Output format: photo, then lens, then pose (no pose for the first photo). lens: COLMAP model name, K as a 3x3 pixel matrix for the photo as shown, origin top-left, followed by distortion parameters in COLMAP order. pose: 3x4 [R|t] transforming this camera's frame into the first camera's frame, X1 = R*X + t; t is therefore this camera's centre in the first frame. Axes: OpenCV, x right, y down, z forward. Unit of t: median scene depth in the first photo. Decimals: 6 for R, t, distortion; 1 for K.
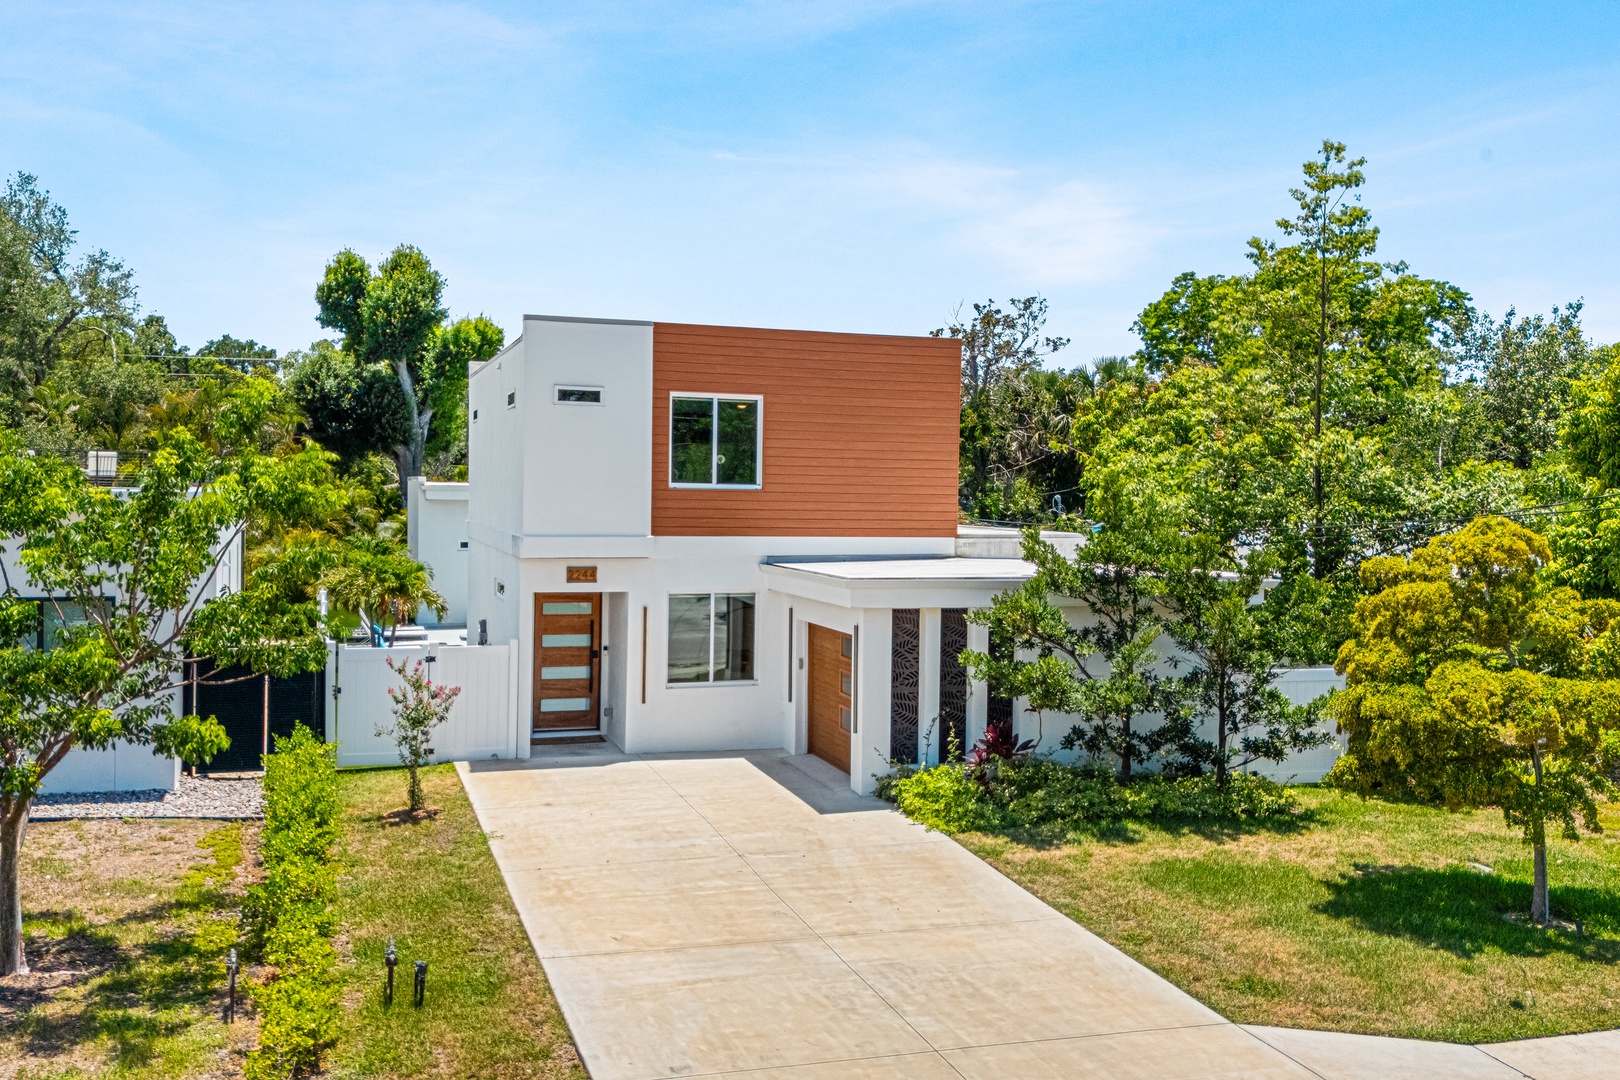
lens RADIAL K [[1443.8, 0, 810.7], [0, 1443.8, 536.8], [0, 0, 1]] dist [0.108198, -0.172805]
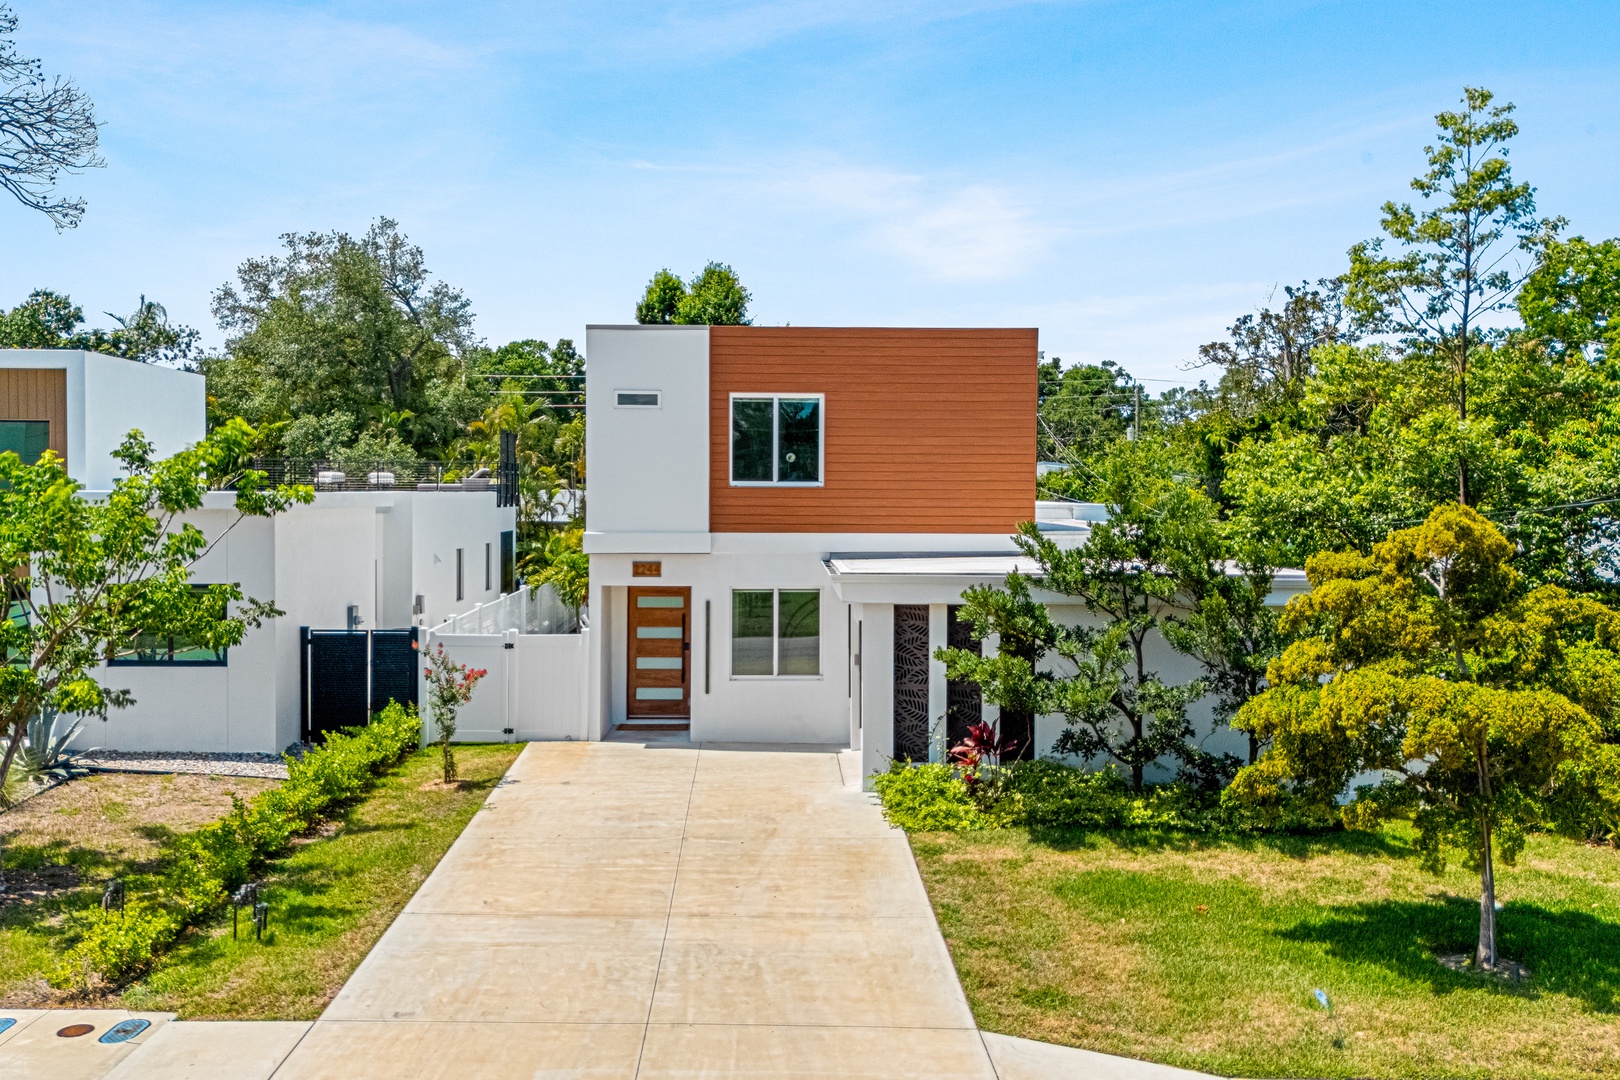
lens RADIAL K [[1464.2, 0, 804.7], [0, 1464.2, 537.5], [0, 0, 1]] dist [0.118818, -0.239255]
pose [[0.952051, -0.000694, -0.305940, 0.278160], [-0.000387, 0.999994, -0.003473, 0.006671], [0.305940, 0.003425, 0.952045, 0.020175]]
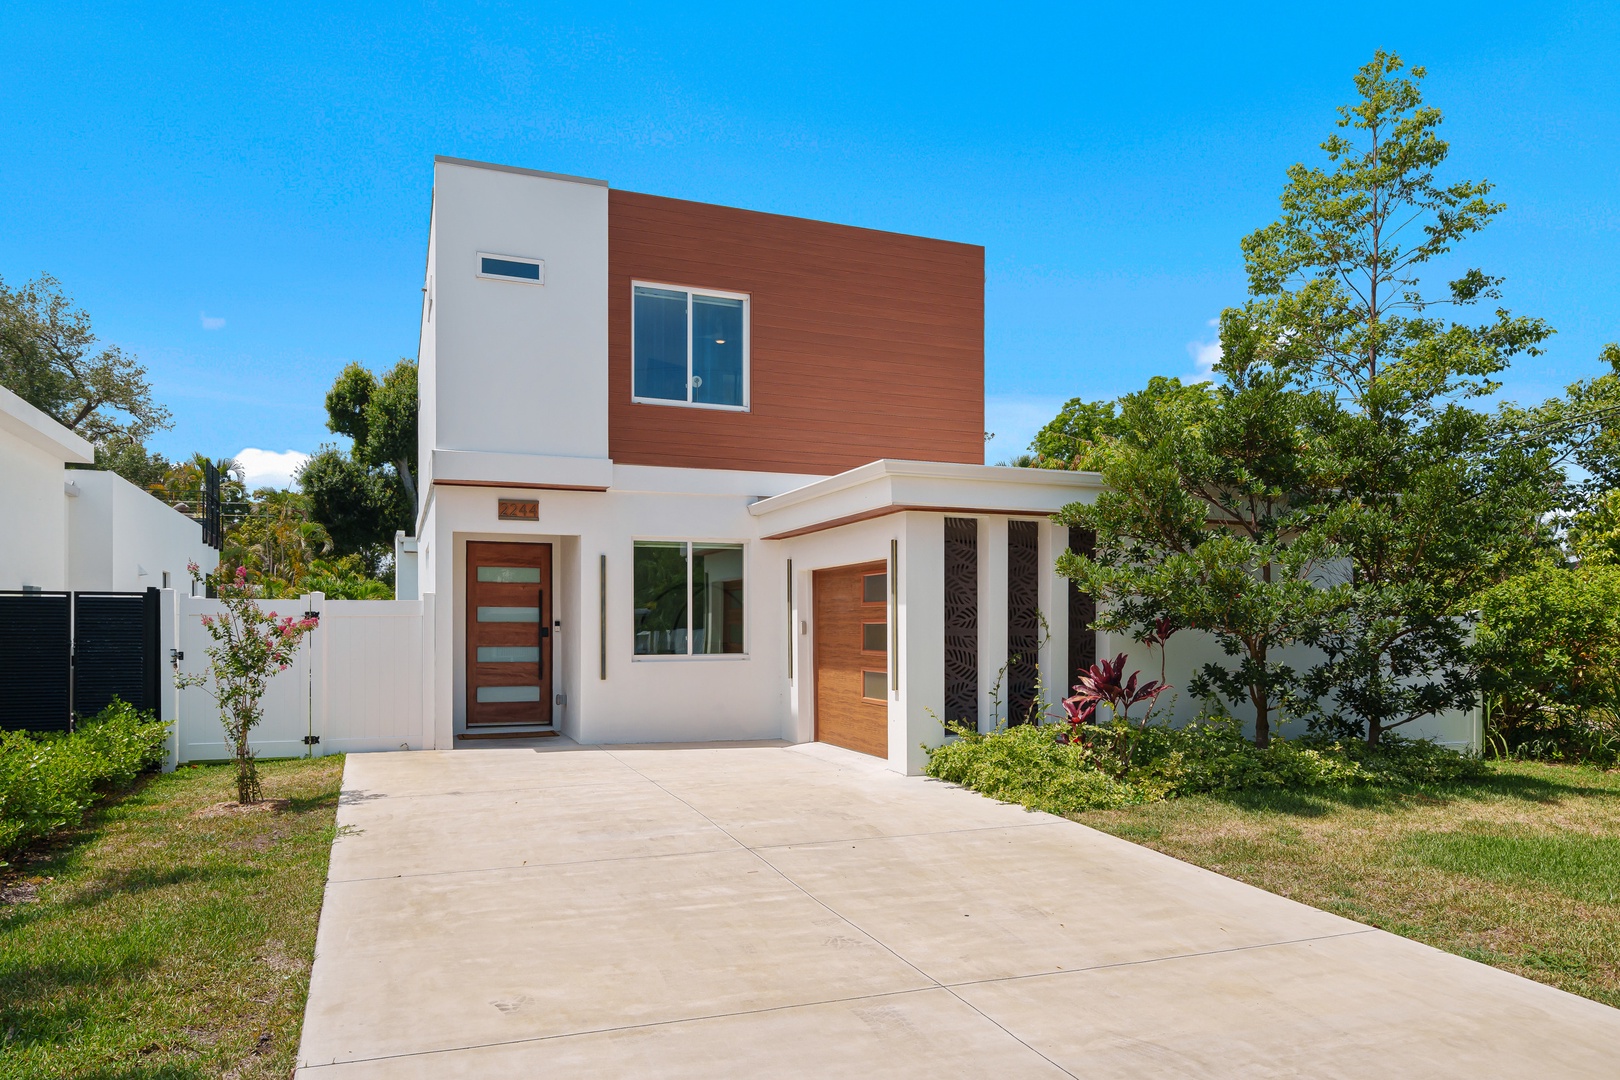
lens RADIAL K [[1062.0, 0, 807.3], [0, 1062.0, 630.9], [0, 0, 1]] dist [0.003472, 0.003864]
pose [[0.998520, -0.019199, 0.050875, -0.035542], [0.020965, 0.999188, -0.034406, 0.113261], [-0.050173, 0.035422, 0.998112, 0.433897]]
